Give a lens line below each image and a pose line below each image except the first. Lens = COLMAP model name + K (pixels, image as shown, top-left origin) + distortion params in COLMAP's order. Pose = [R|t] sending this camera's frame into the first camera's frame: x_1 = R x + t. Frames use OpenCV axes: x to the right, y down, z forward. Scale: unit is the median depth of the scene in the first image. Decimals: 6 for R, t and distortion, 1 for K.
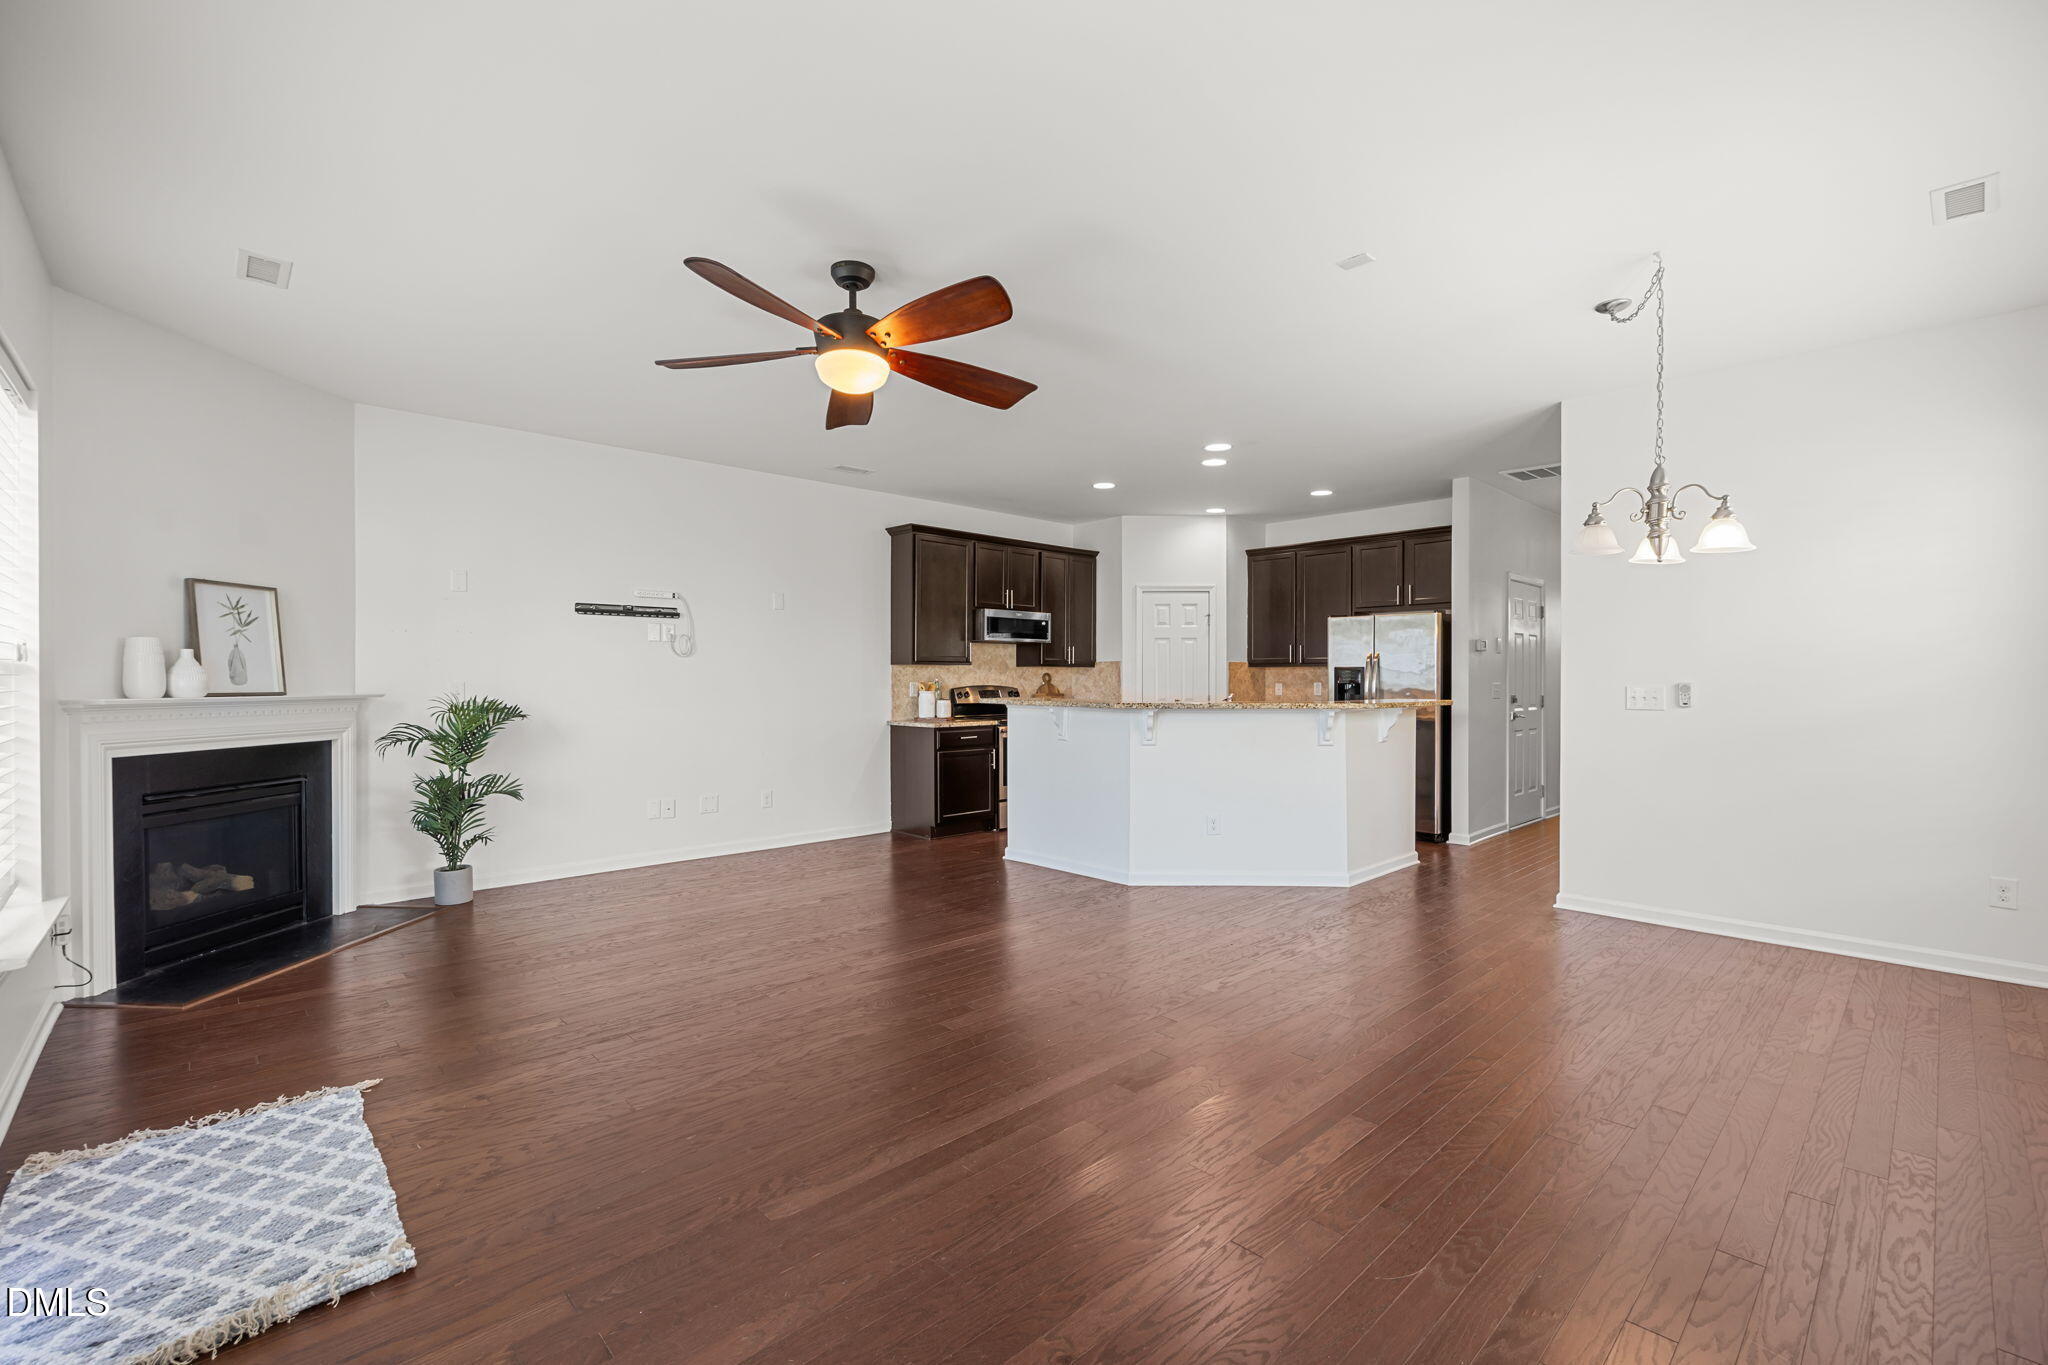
lens RADIAL K [[869.7, 0, 1034.3], [0, 869.7, 683.3], [0, 0, 1]] dist [-0.000051, 0.000011]
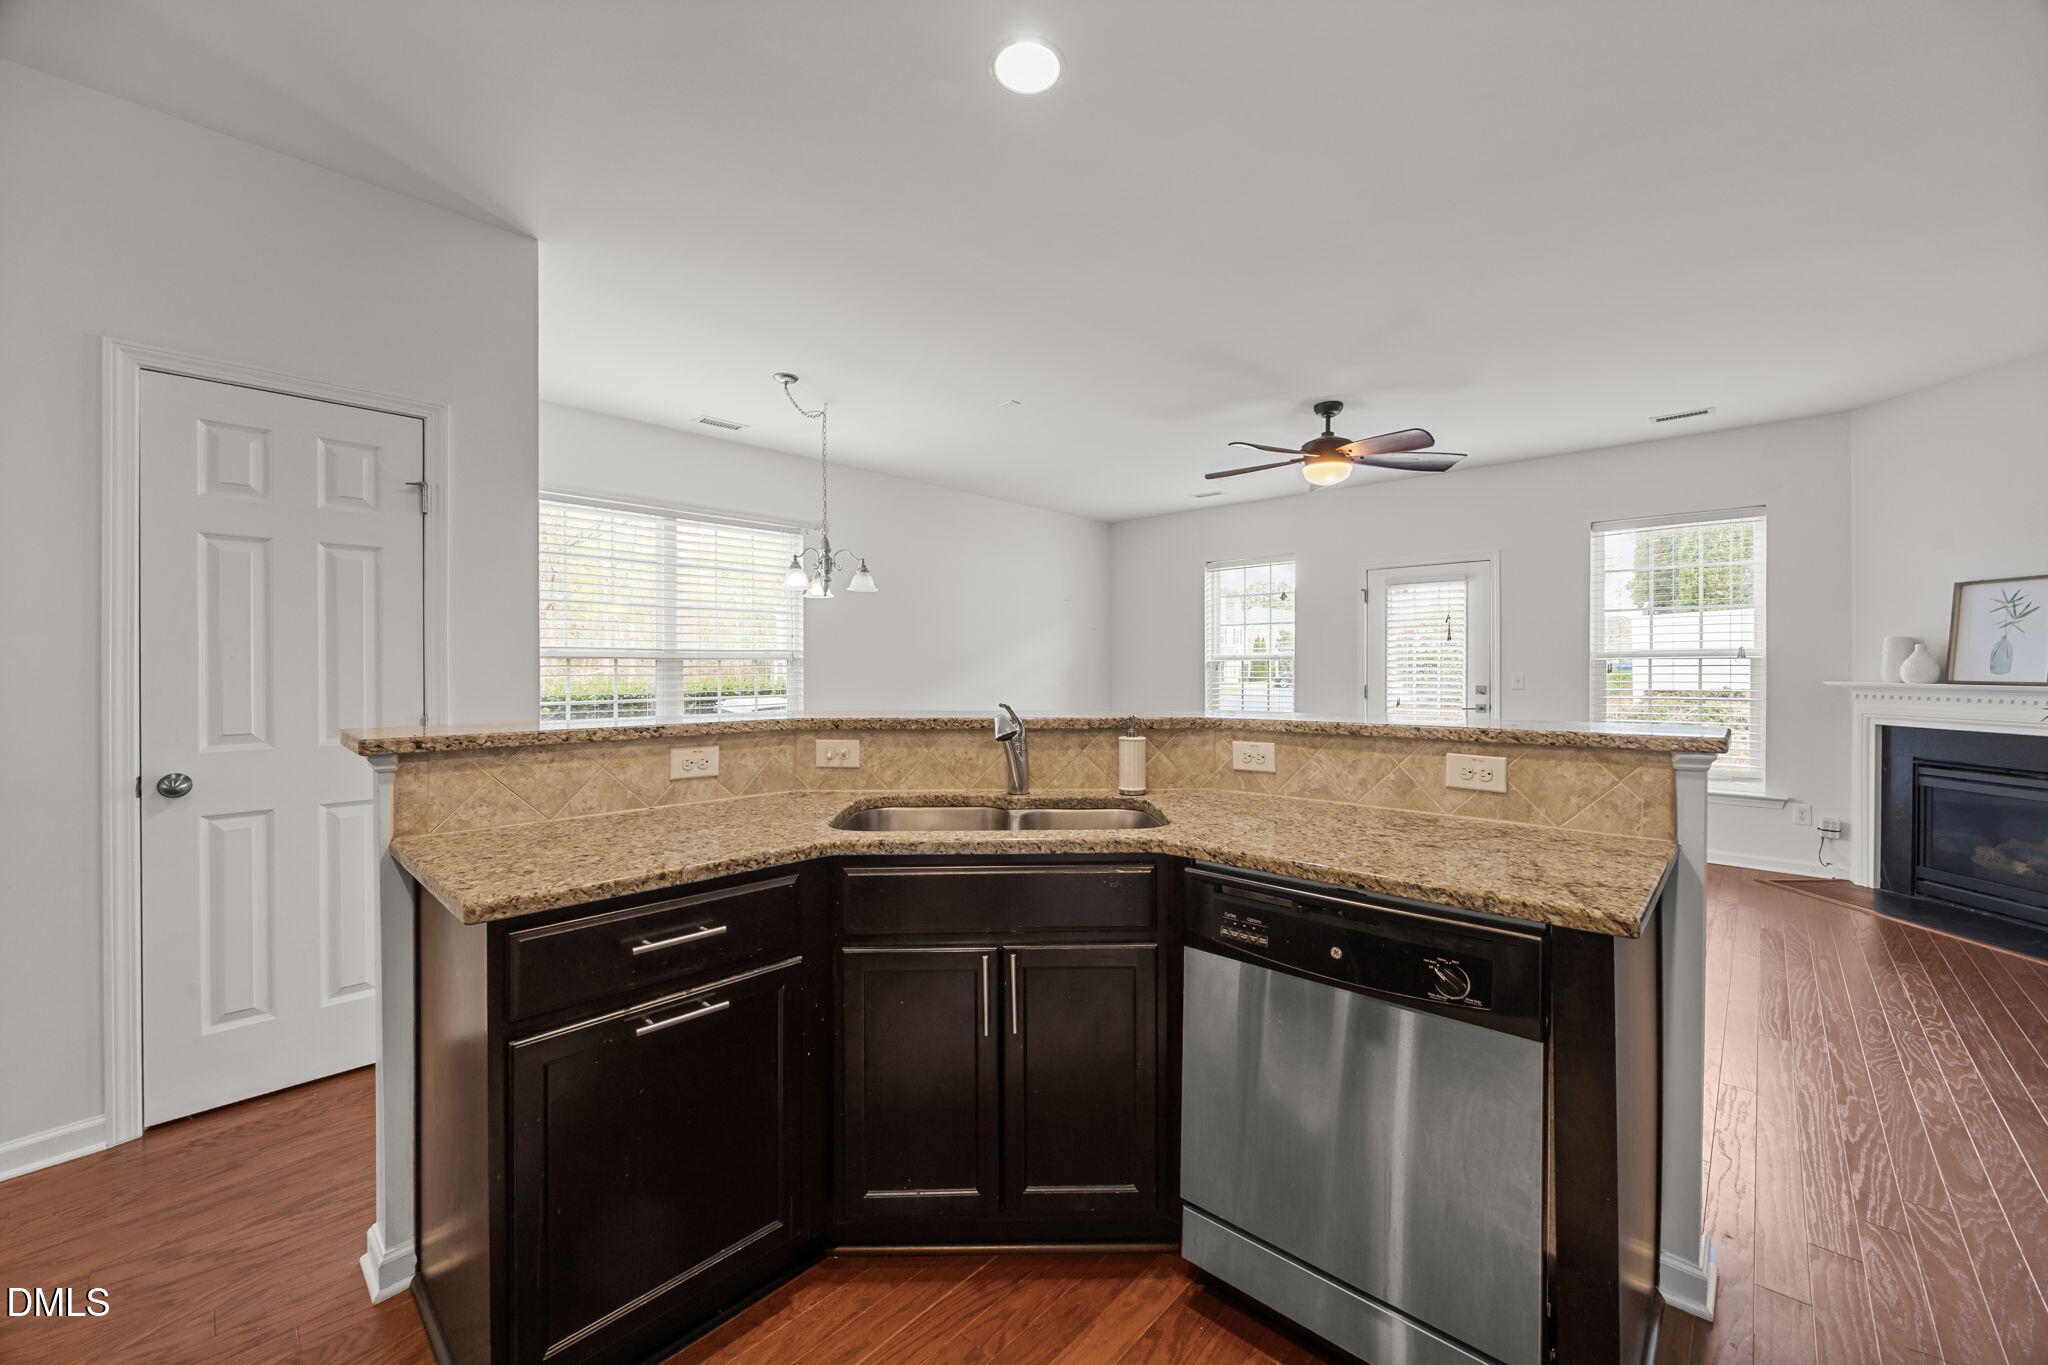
lens RADIAL K [[788.2, 0, 1026.6], [0, 788.2, 673.6], [0, 0, 1]] dist [0.001879, -0.000006]
pose [[-0.997804, -0.000562, -0.066235, 0.176457], [-0.001438, 0.999912, 0.013185, -0.005094], [0.066222, 0.013252, -0.997717, 0.989924]]
